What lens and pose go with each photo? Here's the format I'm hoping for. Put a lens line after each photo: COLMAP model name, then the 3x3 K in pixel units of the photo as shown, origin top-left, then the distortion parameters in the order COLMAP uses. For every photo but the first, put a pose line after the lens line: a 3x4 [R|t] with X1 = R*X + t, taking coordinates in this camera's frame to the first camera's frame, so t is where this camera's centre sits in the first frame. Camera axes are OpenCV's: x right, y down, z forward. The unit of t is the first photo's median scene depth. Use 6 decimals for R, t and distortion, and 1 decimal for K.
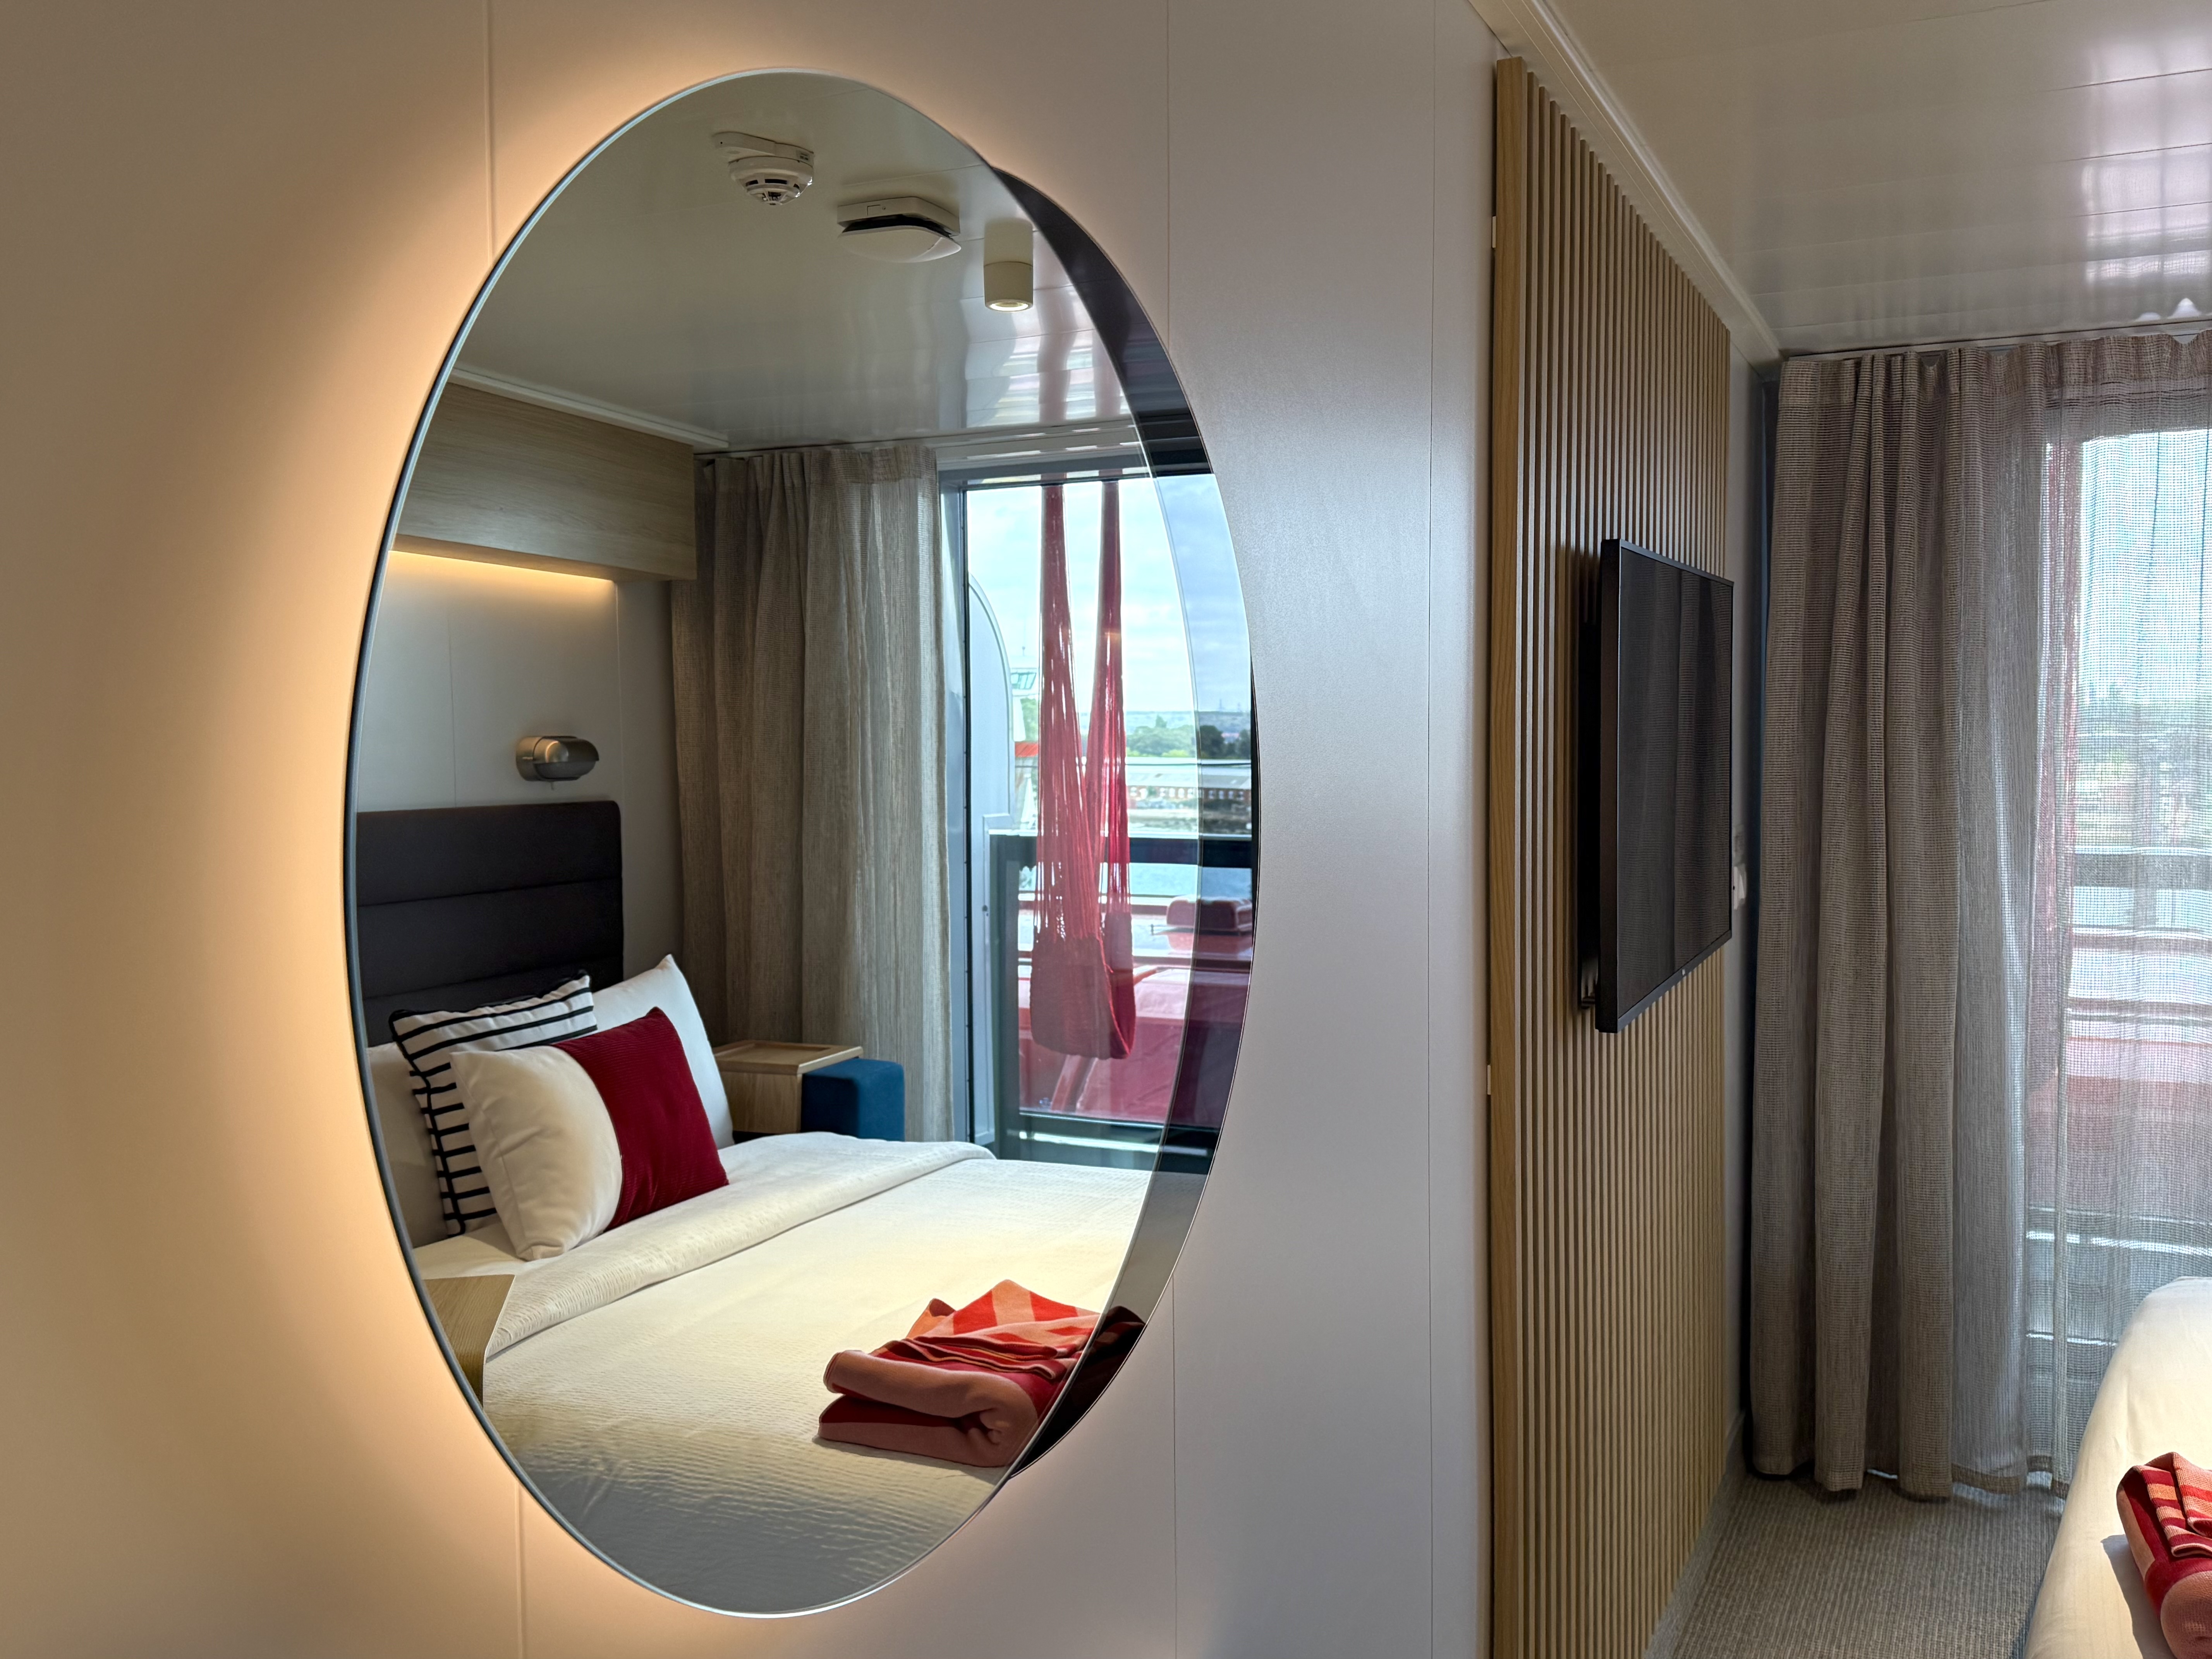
lens RADIAL K [[1842.3, 0, 1106.0], [0, 1842.3, 829.5], [0, 0, 1]] dist [-0.002120, -0.008346]
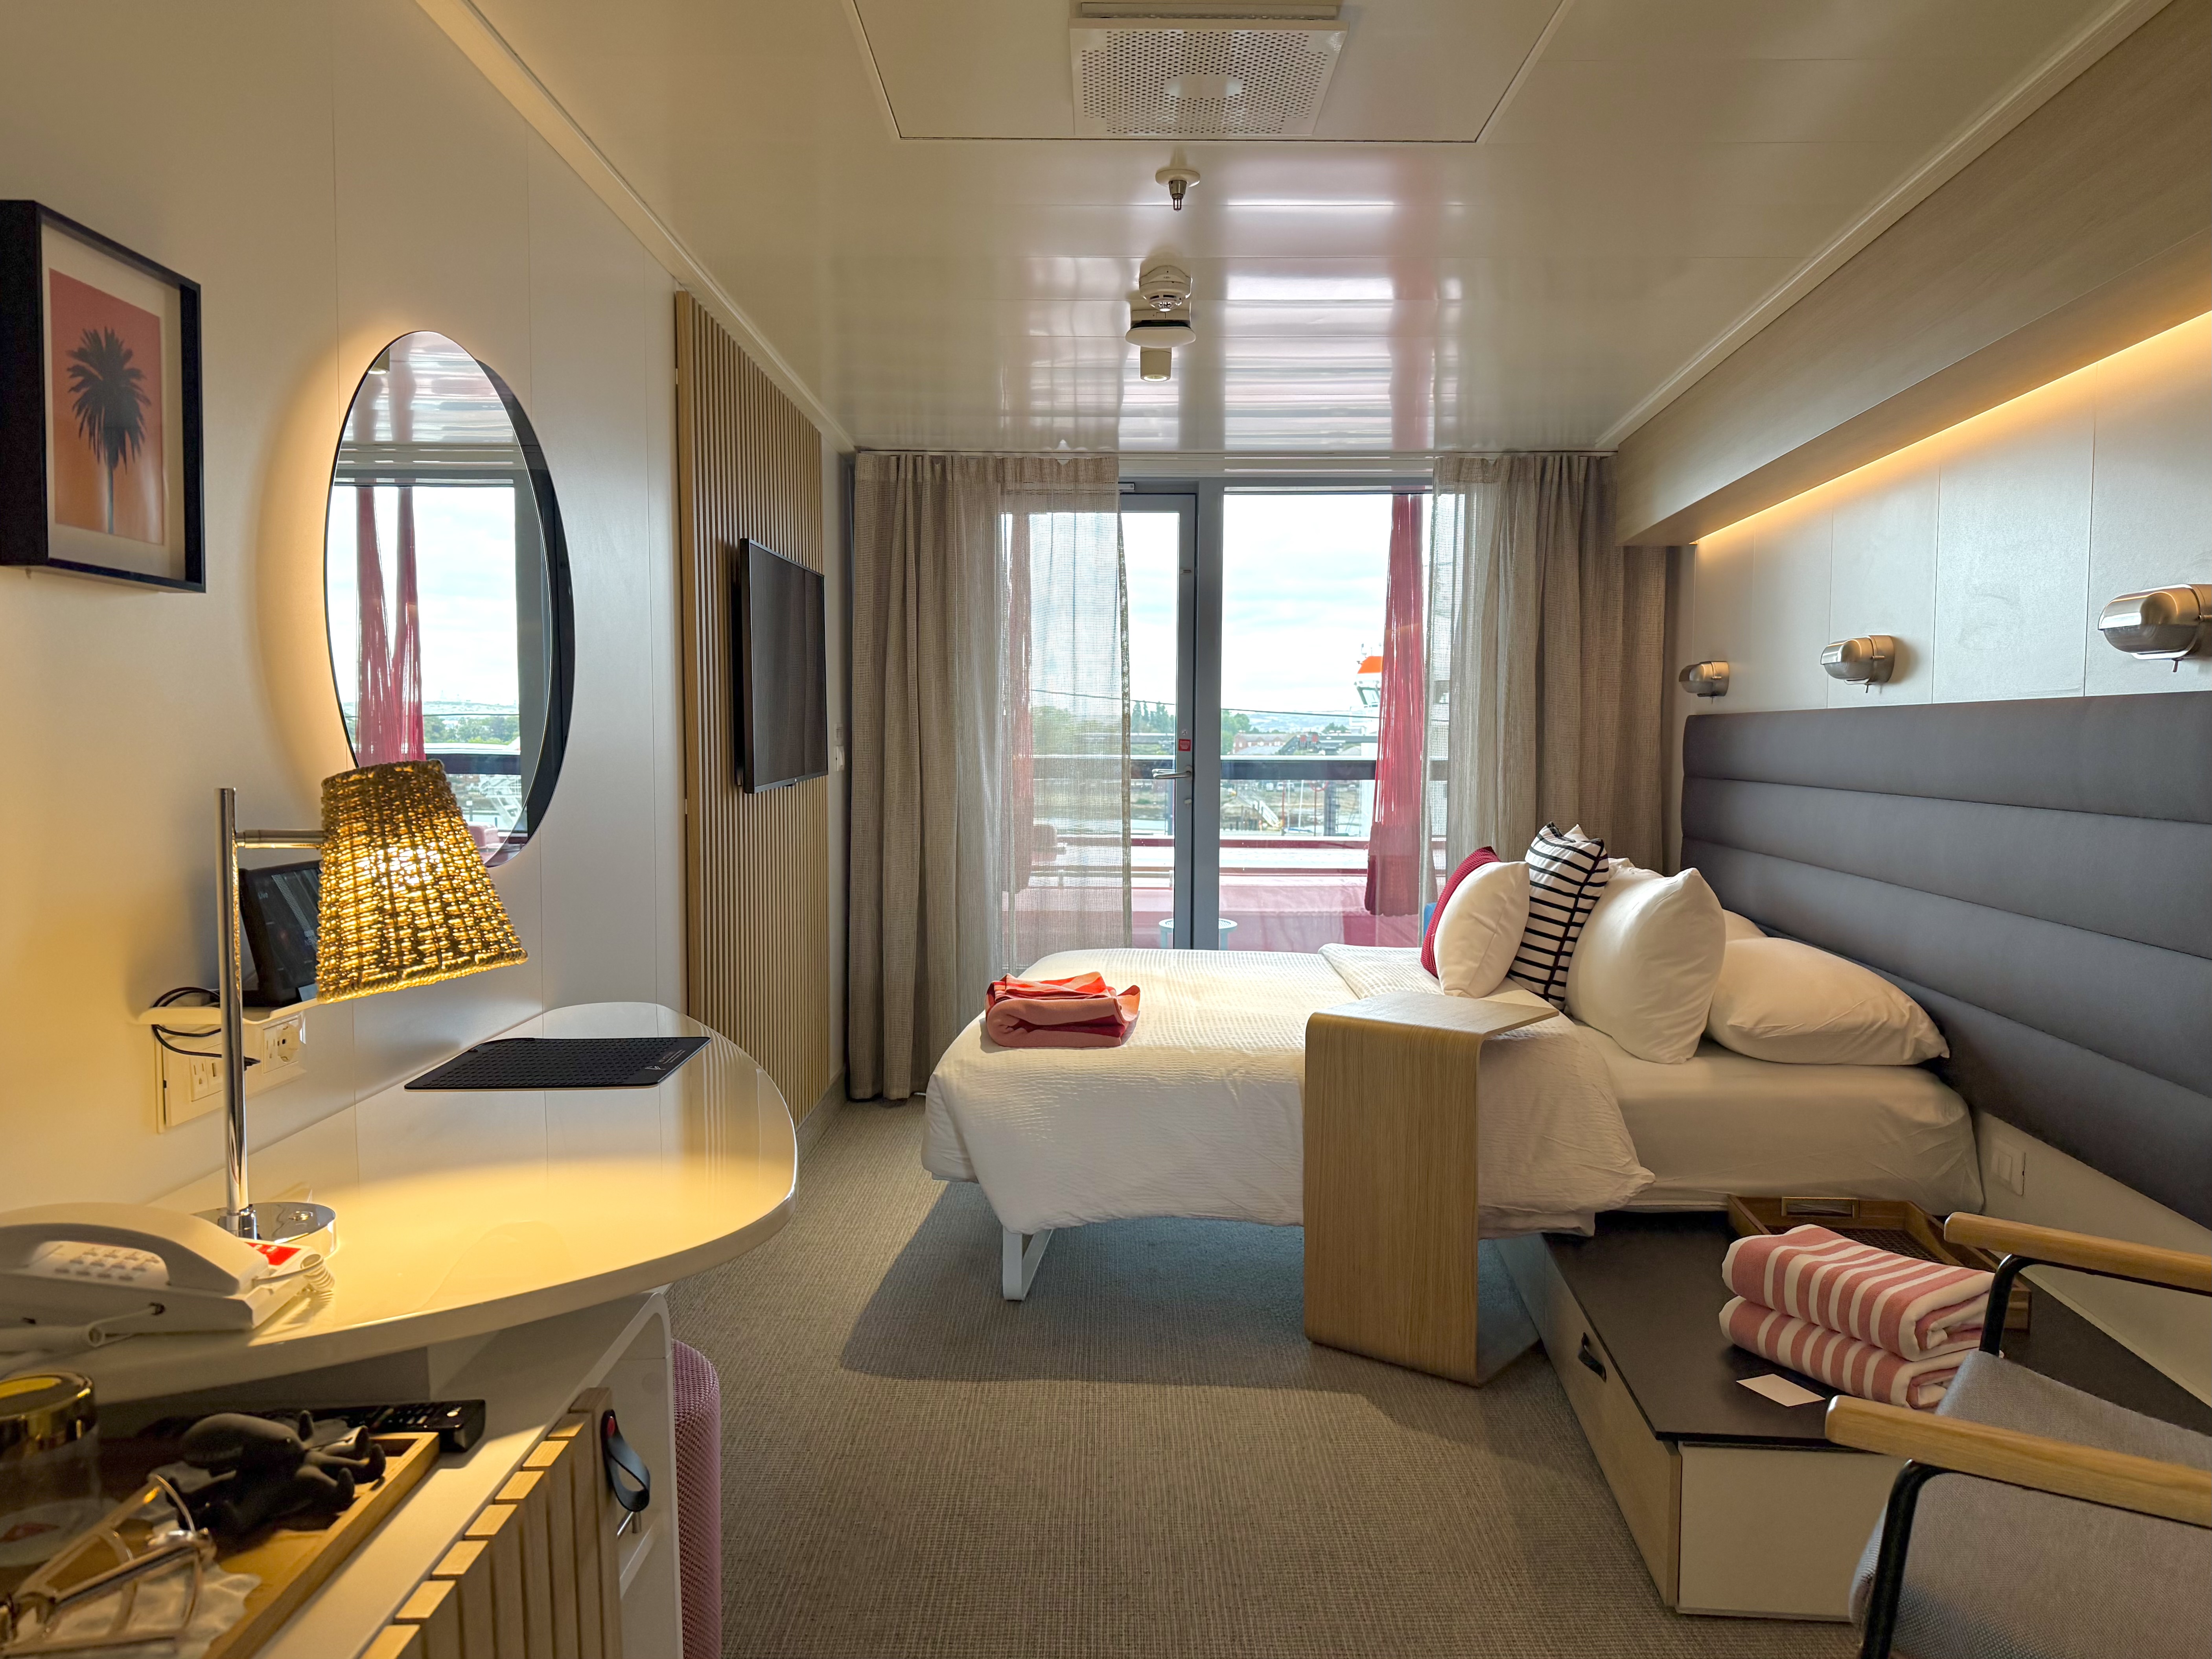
lens RADIAL K [[1526.2, 0, 1106.0], [0, 1526.2, 829.5], [0, 0, 1]] dist [0.104680, -0.133989]
pose [[0.894070, -0.016491, 0.447624, -0.075168], [0.011654, 0.999840, 0.013558, 0.082274], [-0.447776, -0.006905, 0.894119, -0.399797]]
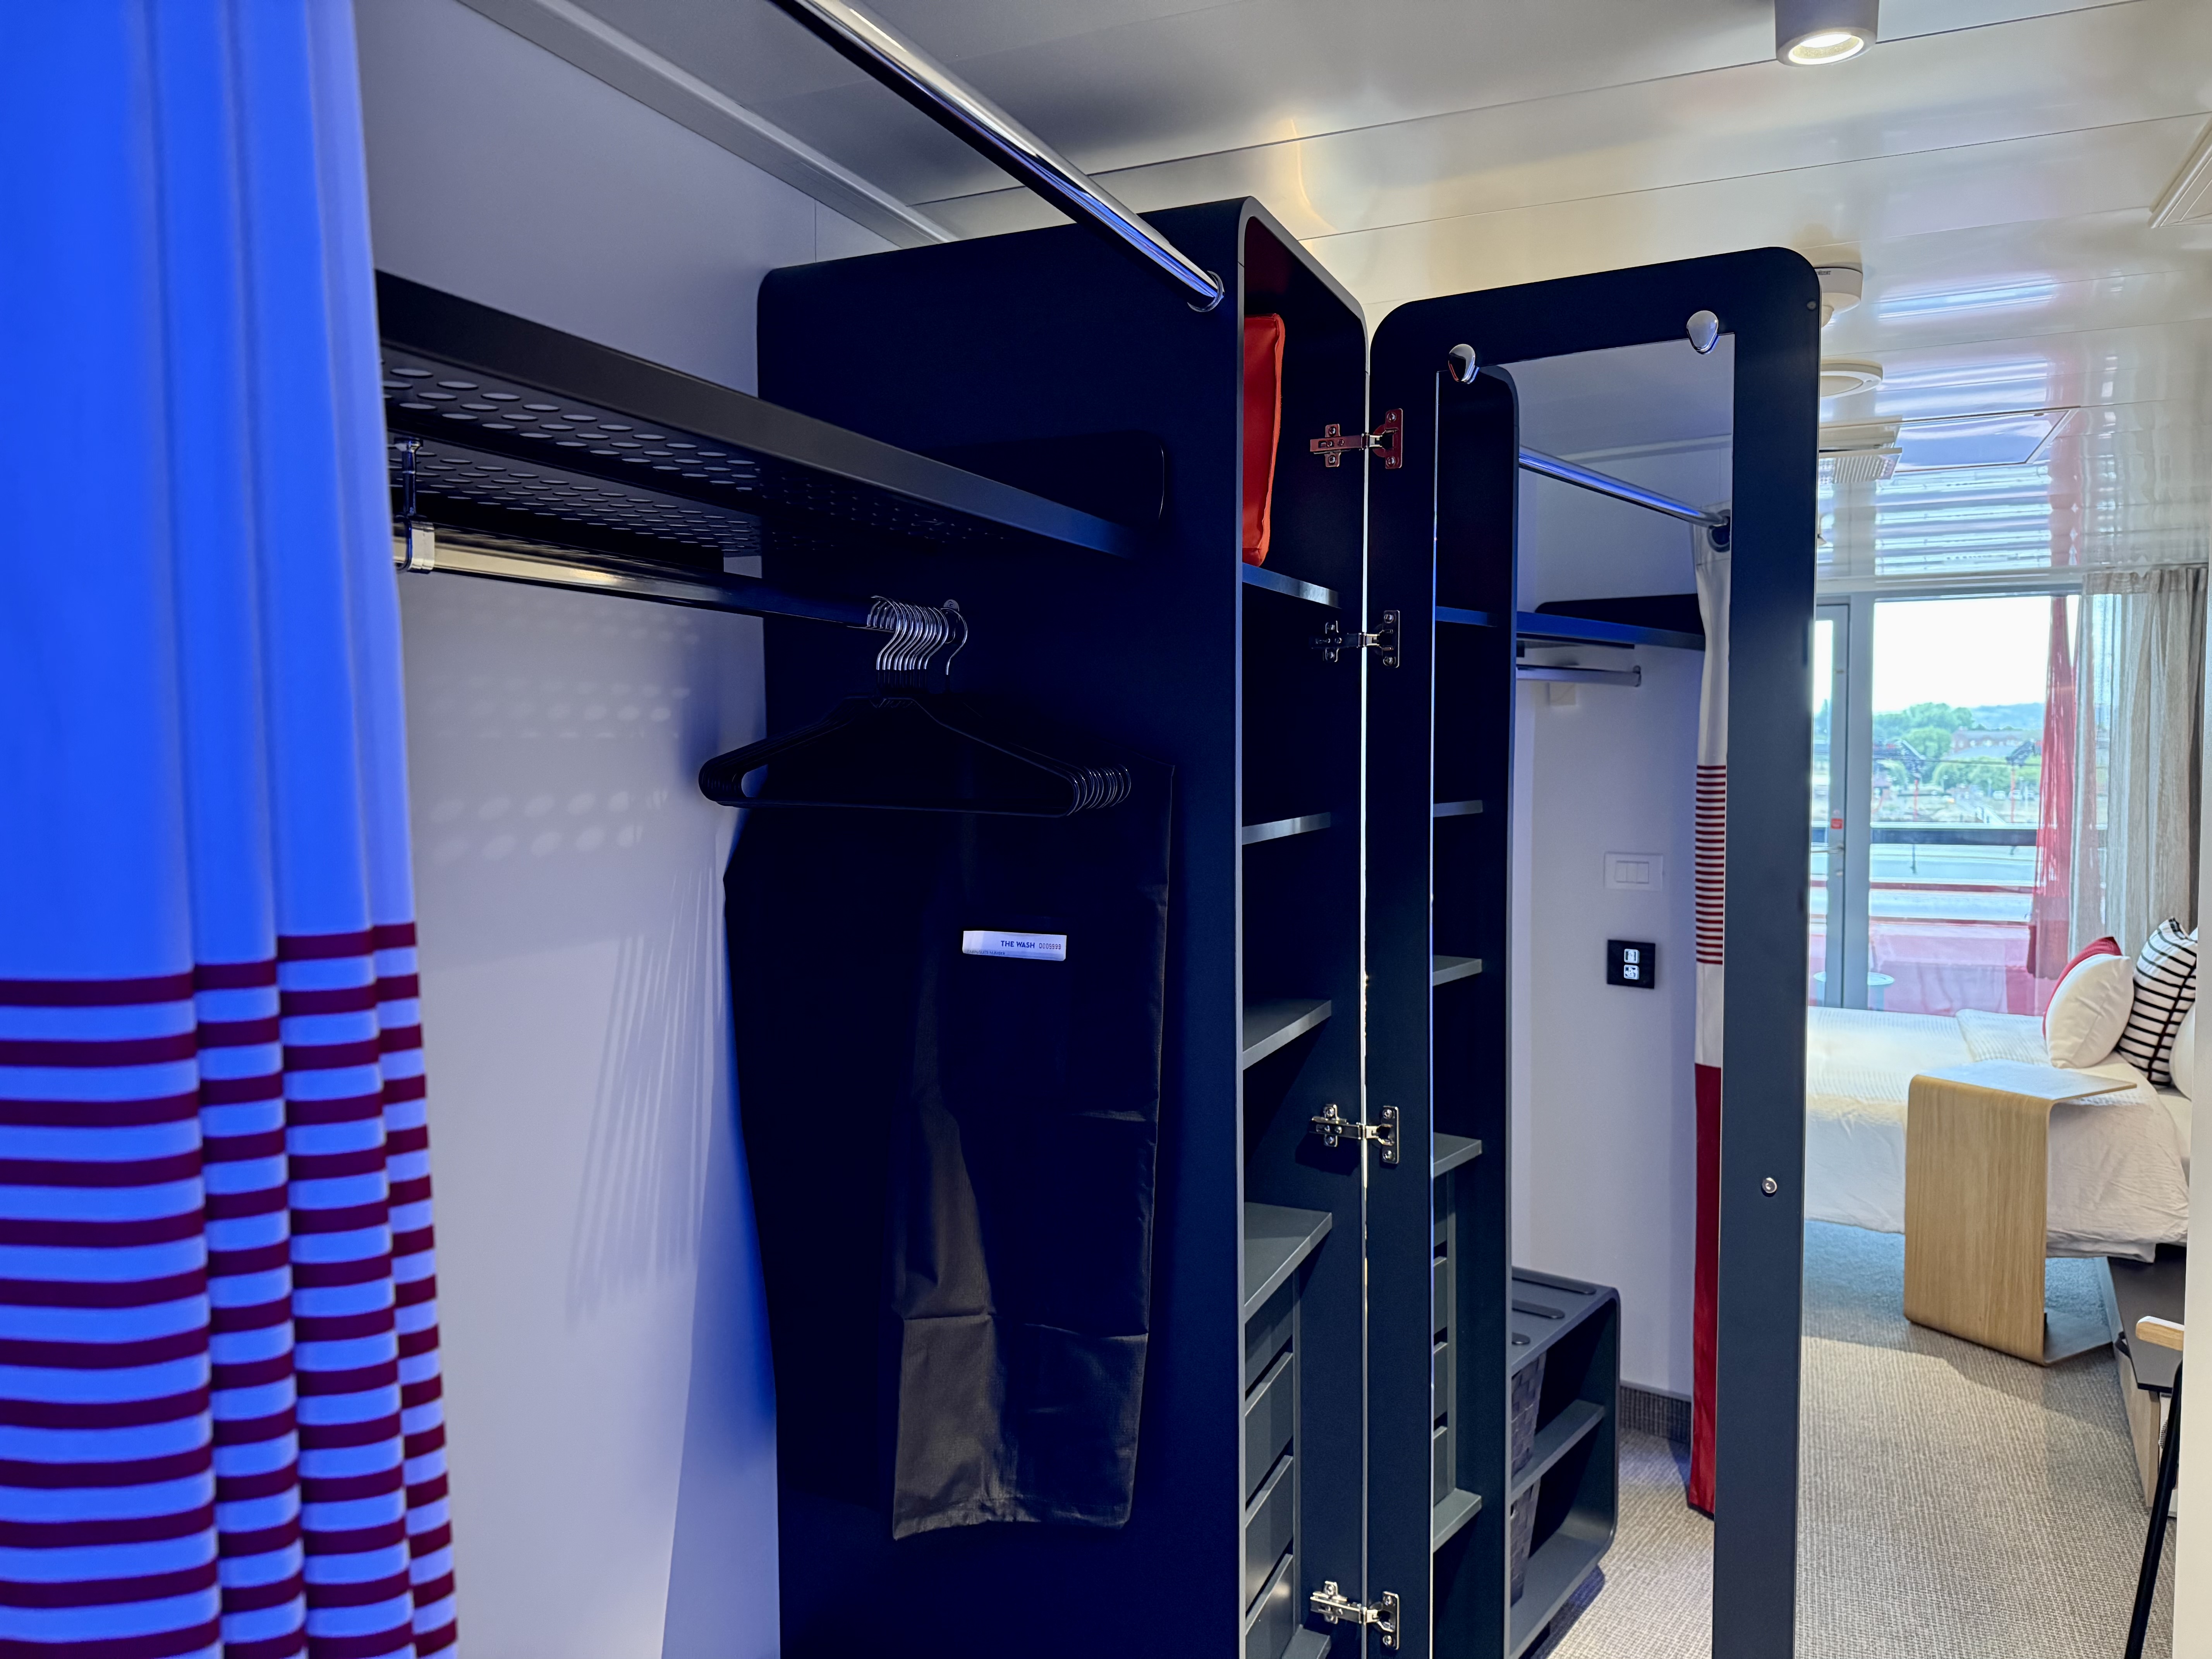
lens RADIAL K [[1526.1, 0, 1106.0], [0, 1526.1, 829.5], [0, 0, 1]] dist [0.104680, -0.133989]
pose [[0.998813, -0.009387, 0.047801, -0.250798], [0.009085, 0.999937, 0.006538, -0.001994], [-0.047859, -0.006095, 0.998835, -0.838590]]
